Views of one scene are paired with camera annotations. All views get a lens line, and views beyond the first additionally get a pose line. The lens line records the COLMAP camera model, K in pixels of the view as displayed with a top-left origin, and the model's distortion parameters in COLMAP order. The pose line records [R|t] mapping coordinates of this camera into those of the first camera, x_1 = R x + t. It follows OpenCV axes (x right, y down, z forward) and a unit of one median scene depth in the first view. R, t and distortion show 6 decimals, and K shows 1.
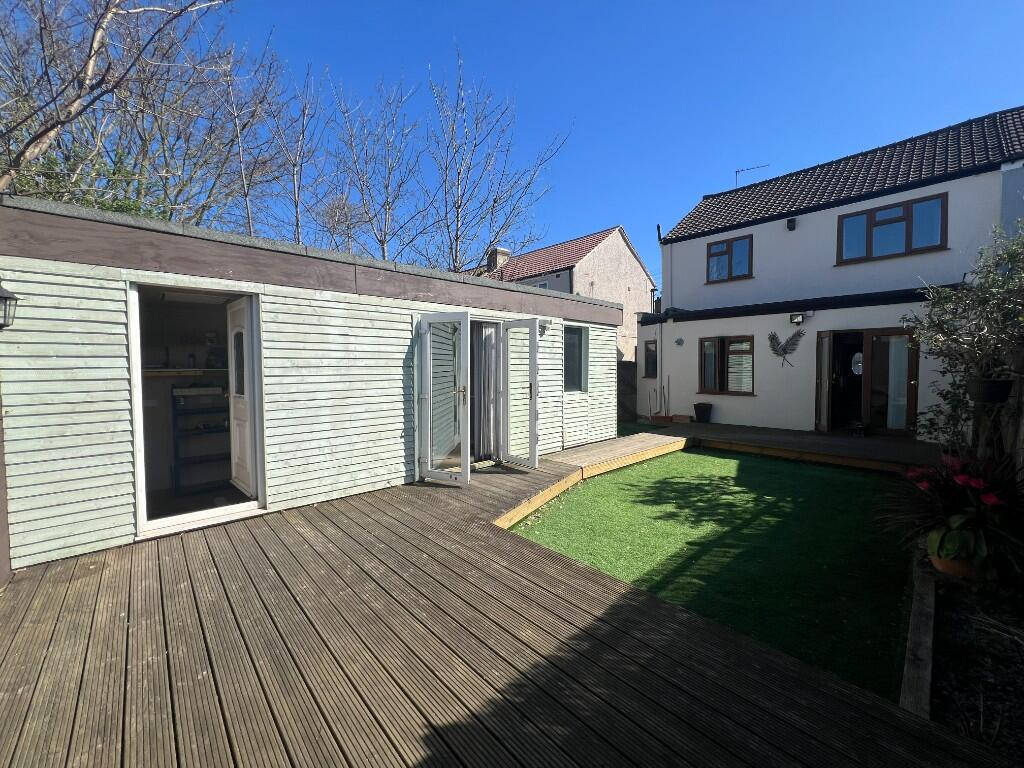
lens RADIAL K [[412.1, 0, 509.8], [0, 412.1, 379.5], [0, 0, 1]] dist [0.001452, -0.000633]
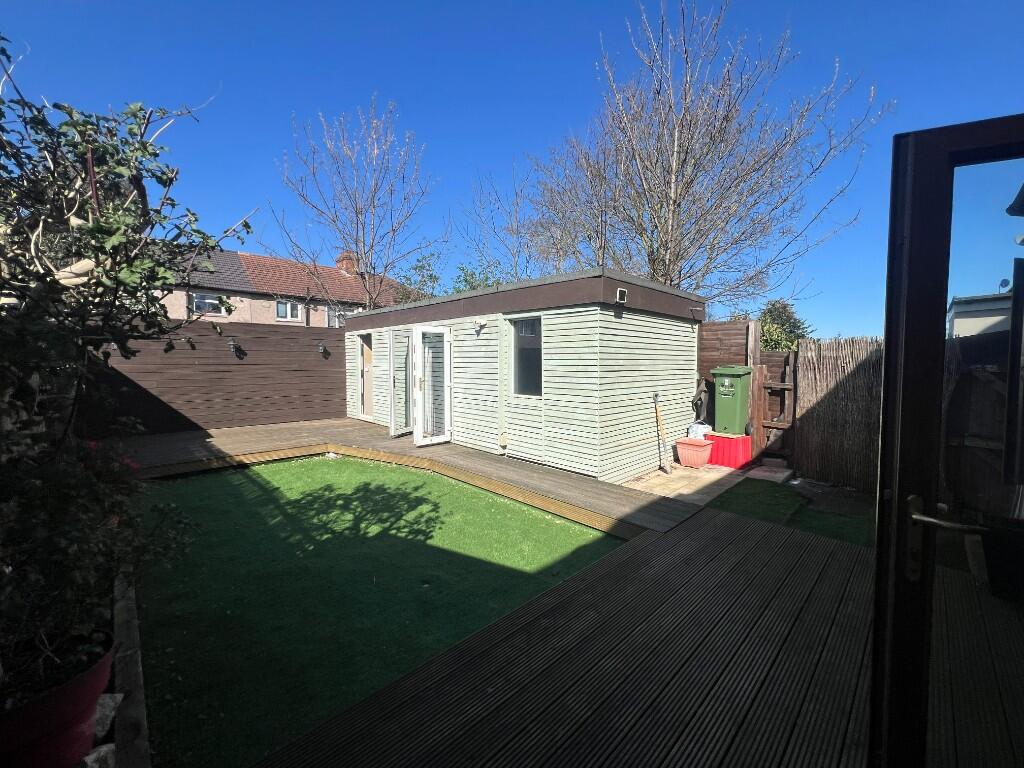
lens RADIAL K [[412.1, 0, 509.8], [0, 412.1, 381.6], [0, 0, 1]] dist [0.001452, -0.000633]
pose [[0.014018, 0.056537, -0.998302, 1.393590], [-0.041967, 0.997554, 0.055905, -0.061679], [0.999021, 0.041112, 0.016357, 1.326504]]
